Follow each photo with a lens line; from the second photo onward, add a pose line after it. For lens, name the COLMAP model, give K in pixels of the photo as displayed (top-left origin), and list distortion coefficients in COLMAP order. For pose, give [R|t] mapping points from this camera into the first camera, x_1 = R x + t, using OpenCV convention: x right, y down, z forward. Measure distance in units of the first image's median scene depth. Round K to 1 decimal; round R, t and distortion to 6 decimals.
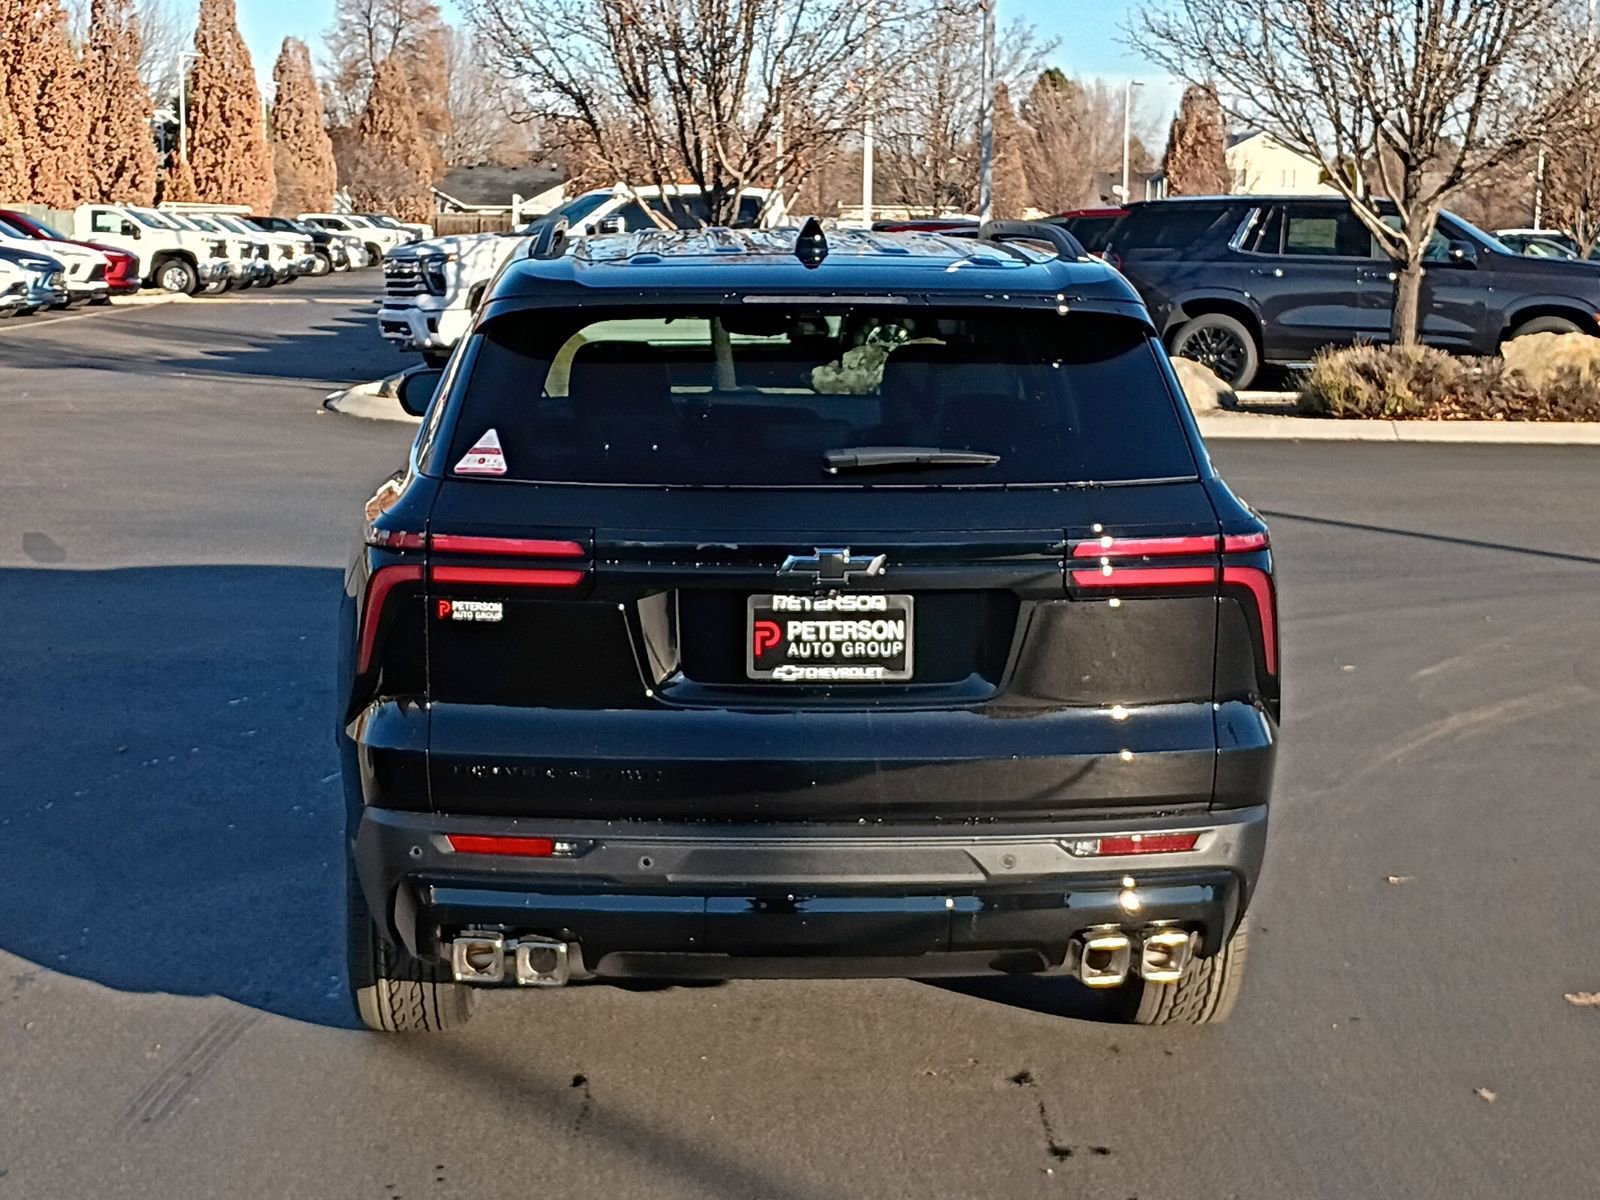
lens RADIAL K [[2502.4, 0, 800.0], [0, 2502.4, 600.0], [0, 0, 1]] dist [0.043496, -0.014361]
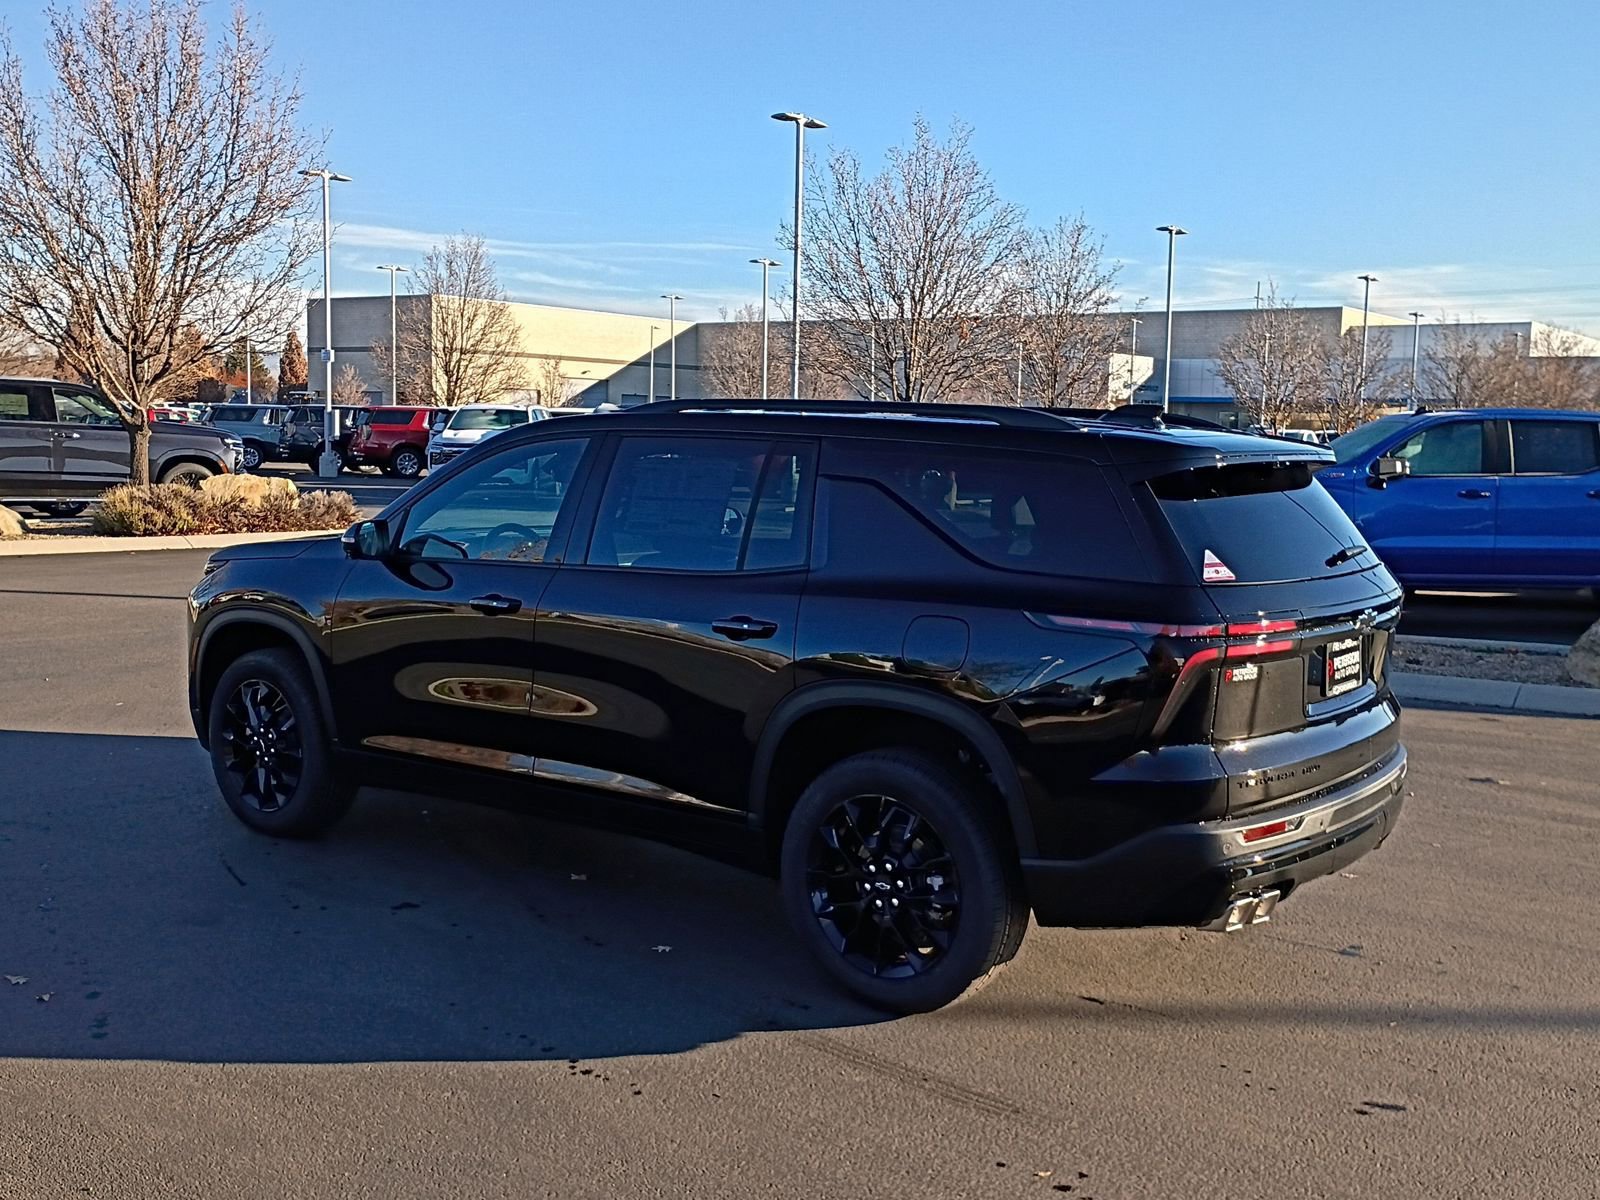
lens RADIAL K [[1580.7, 0, 800.0], [0, 1580.7, 600.0], [0, 0, 1]] dist [0.039356, -0.024046]
pose [[0.661378, -0.079629, 0.745814, -0.207159], [0.097549, 0.995035, 0.019733, -0.017201], [-0.743683, 0.059702, 0.665862, 0.121733]]
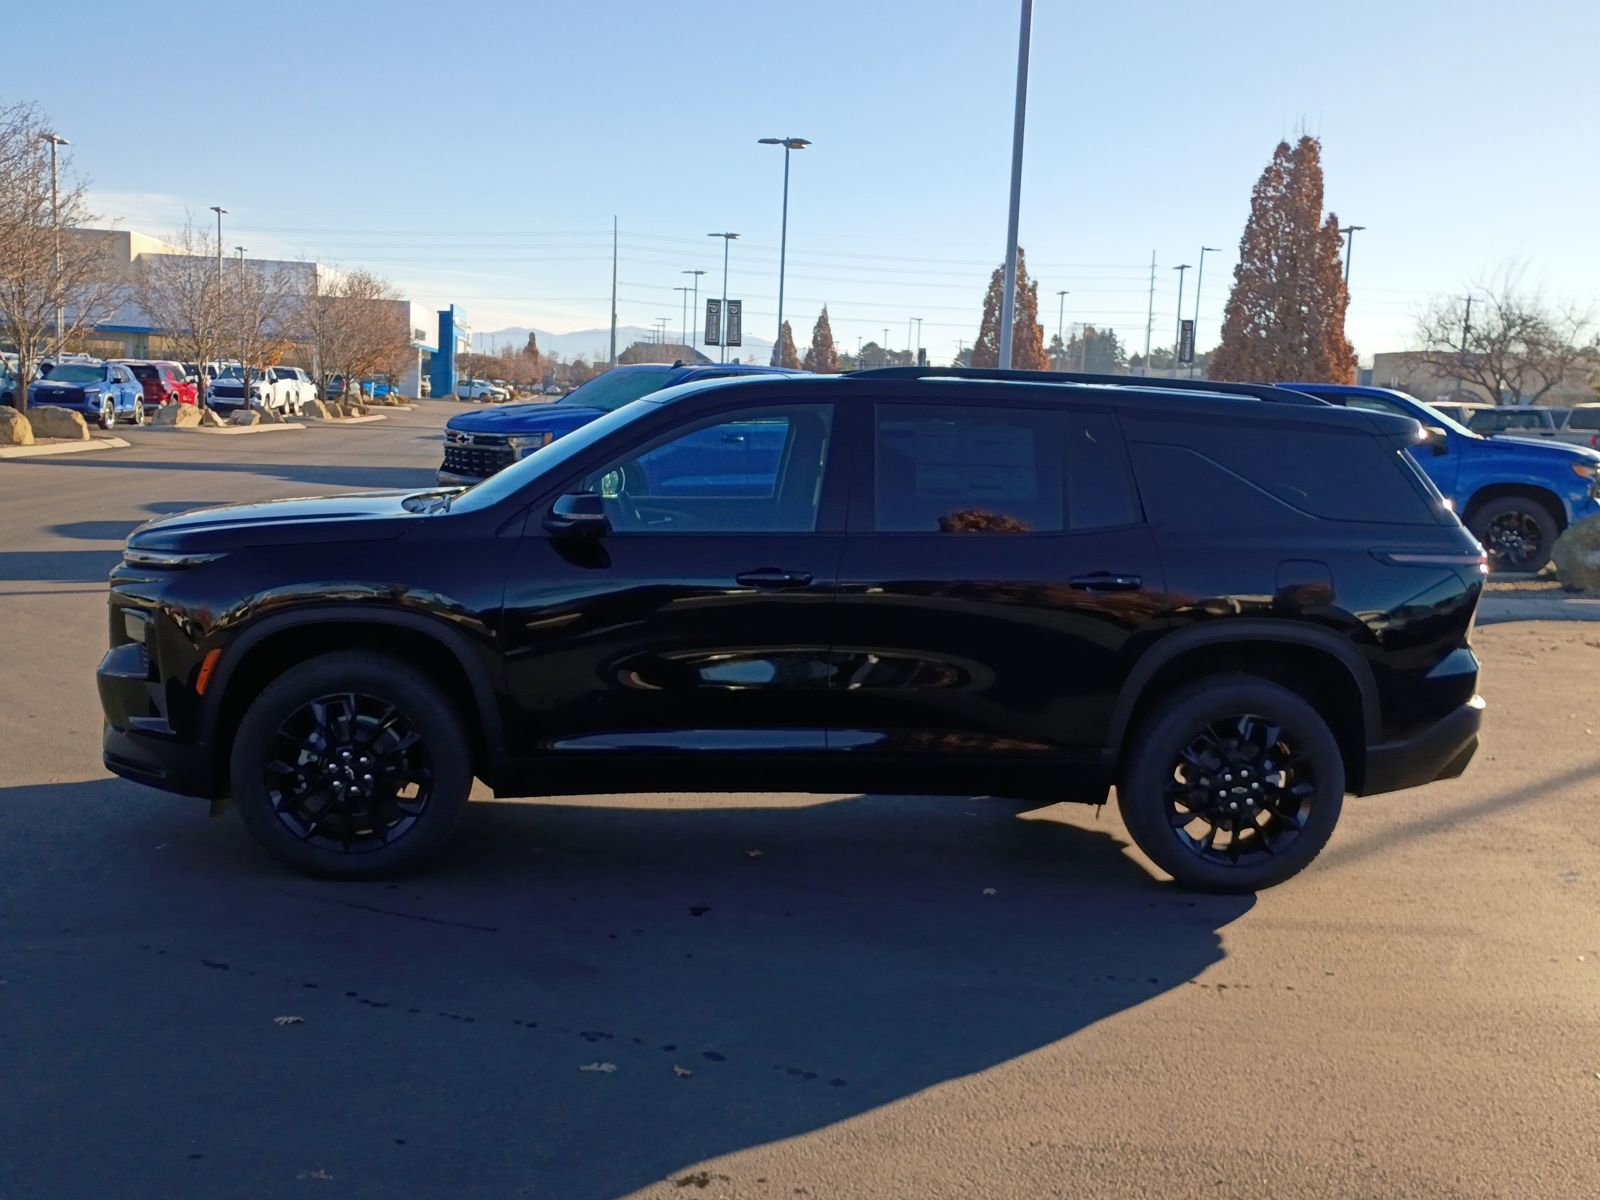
lens RADIAL K [[1580.7, 0, 800.0], [0, 1580.7, 600.0], [0, 0, 1]] dist [0.039356, -0.024046]
pose [[-0.020449, -0.138092, 0.990208, -0.289754], [0.102527, 0.984904, 0.139469, -0.046219], [-0.994520, 0.104375, -0.005982, 0.325479]]
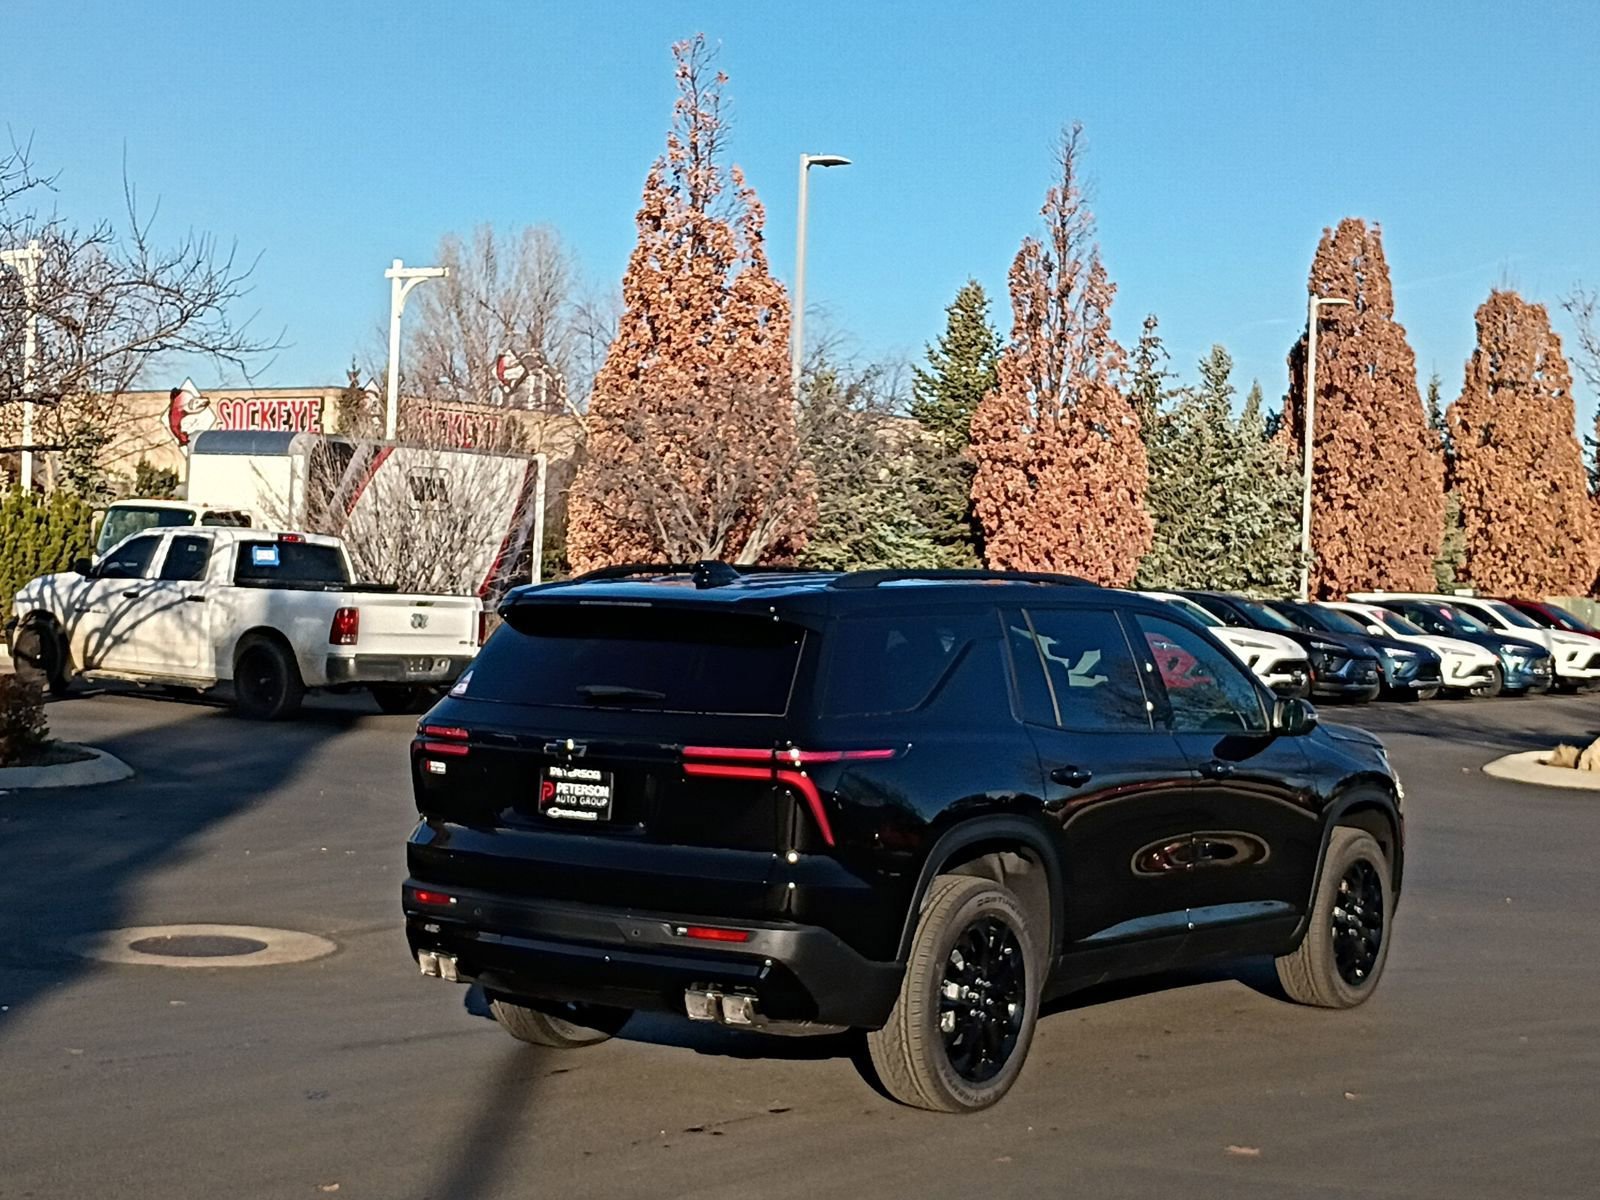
lens RADIAL K [[2505.7, 0, 800.0], [0, 2505.7, 600.0], [0, 0, 1]] dist [-0.000478, -0.040711]
pose [[0.782194, 0.017105, -0.622800, 0.258179], [-0.114665, 0.986500, -0.116917, 0.014397], [0.612393, 0.162866, 0.773596, -0.059639]]
